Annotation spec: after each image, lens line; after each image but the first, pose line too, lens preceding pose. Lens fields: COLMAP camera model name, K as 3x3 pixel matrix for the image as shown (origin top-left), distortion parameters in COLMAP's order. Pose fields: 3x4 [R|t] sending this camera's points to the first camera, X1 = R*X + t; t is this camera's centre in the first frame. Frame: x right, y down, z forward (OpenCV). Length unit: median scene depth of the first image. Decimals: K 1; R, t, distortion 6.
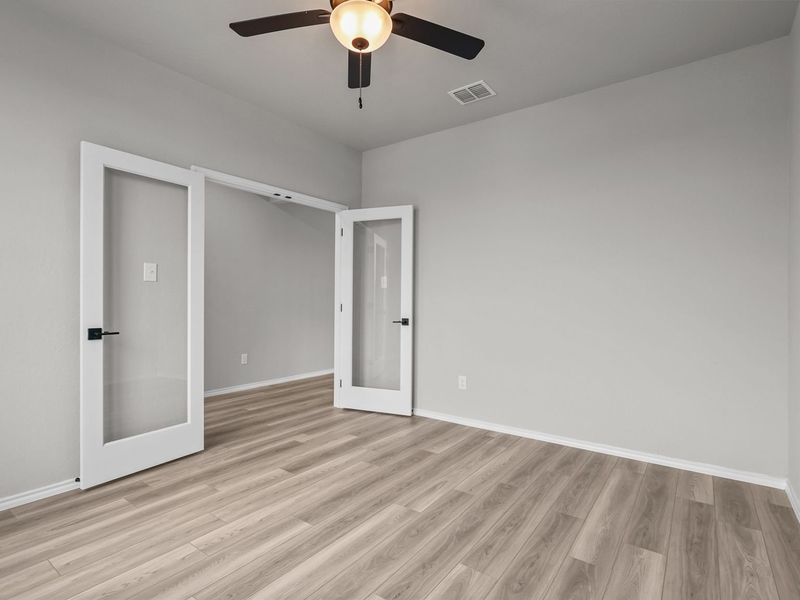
lens RADIAL K [[414.0, 0, 394.1], [0, 414.0, 303.2], [0, 0, 1]] dist [-0.001757, 0.000888]
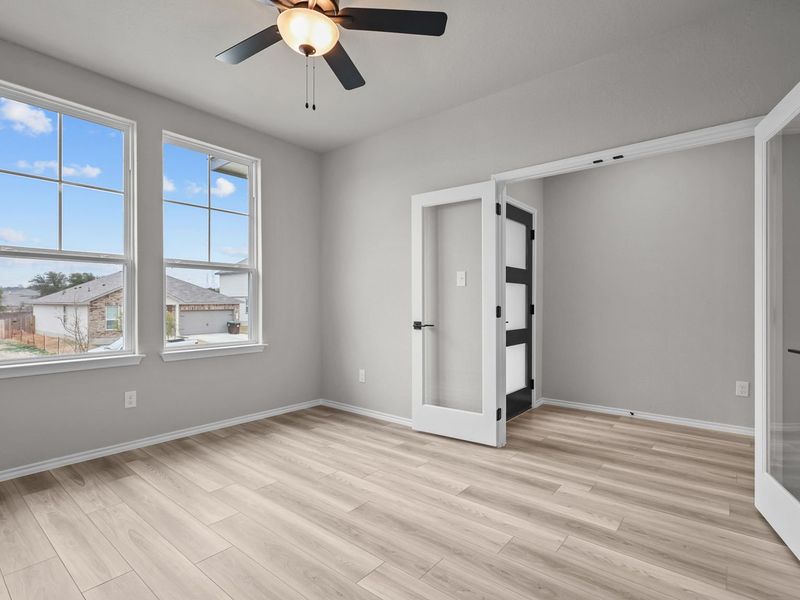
lens RADIAL K [[414.0, 0, 394.1], [0, 414.0, 303.2], [0, 0, 1]] dist [-0.001757, 0.000888]
pose [[-0.056686, -0.002872, -0.998388, 0.672964], [-0.005525, 0.999981, -0.002563, 0.000824], [0.998377, 0.005370, -0.056701, 0.921699]]
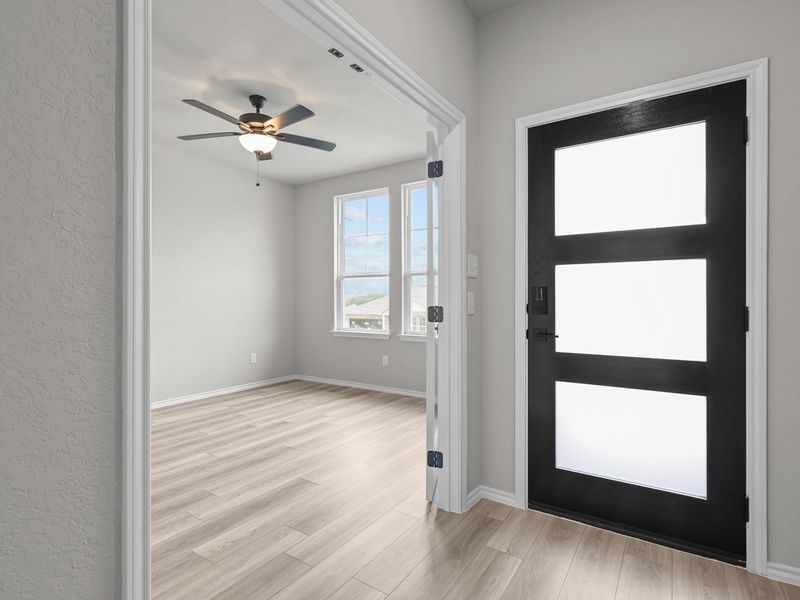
lens RADIAL K [[411.2, 0, 397.9], [0, 411.2, 303.4], [0, 0, 1]] dist [-0.001530, -0.000521]
pose [[-0.998641, -0.005011, -0.051878, -0.423859], [-0.005788, 0.999873, 0.014837, -0.016356], [0.051797, 0.015117, -0.998543, 1.999280]]
